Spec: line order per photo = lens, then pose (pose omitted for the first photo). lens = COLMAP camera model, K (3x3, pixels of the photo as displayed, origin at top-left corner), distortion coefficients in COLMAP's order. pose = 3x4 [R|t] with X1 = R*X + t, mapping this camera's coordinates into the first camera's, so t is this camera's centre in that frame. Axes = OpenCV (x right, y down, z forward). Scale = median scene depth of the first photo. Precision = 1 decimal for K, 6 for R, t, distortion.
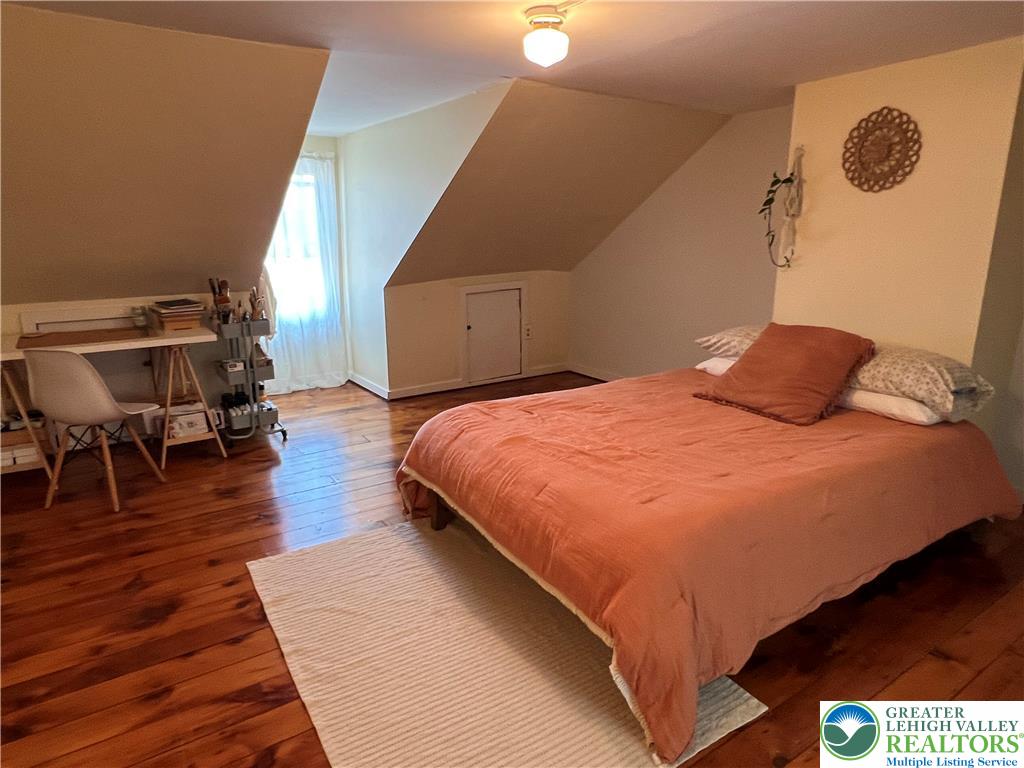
lens RADIAL K [[649.0, 0, 511.2], [0, 649.0, 387.2], [0, 0, 1]] dist [-0.007519, -0.000266]
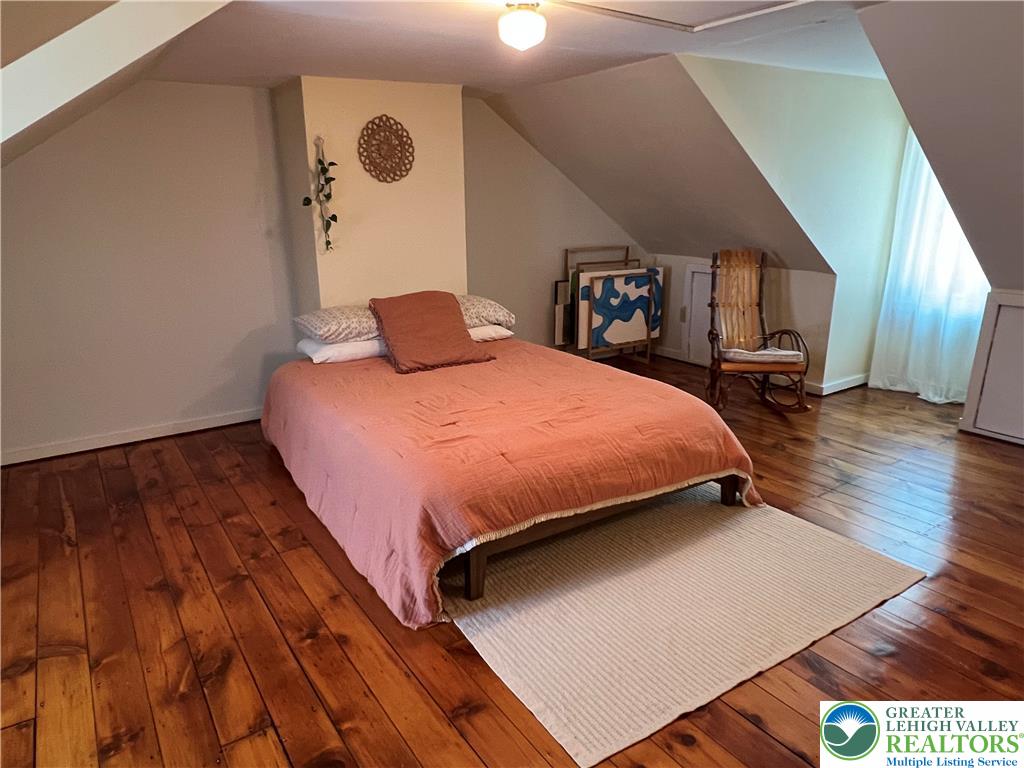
lens RADIAL K [[649.0, 0, 510.6], [0, 649.0, 384.5], [0, 0, 1]] dist [-0.007519, -0.000266]
pose [[0.001008, -0.273000, 0.962013, -0.768860], [0.258806, 0.929309, 0.263448, -0.211834], [-0.965929, 0.248709, 0.071591, 0.794063]]
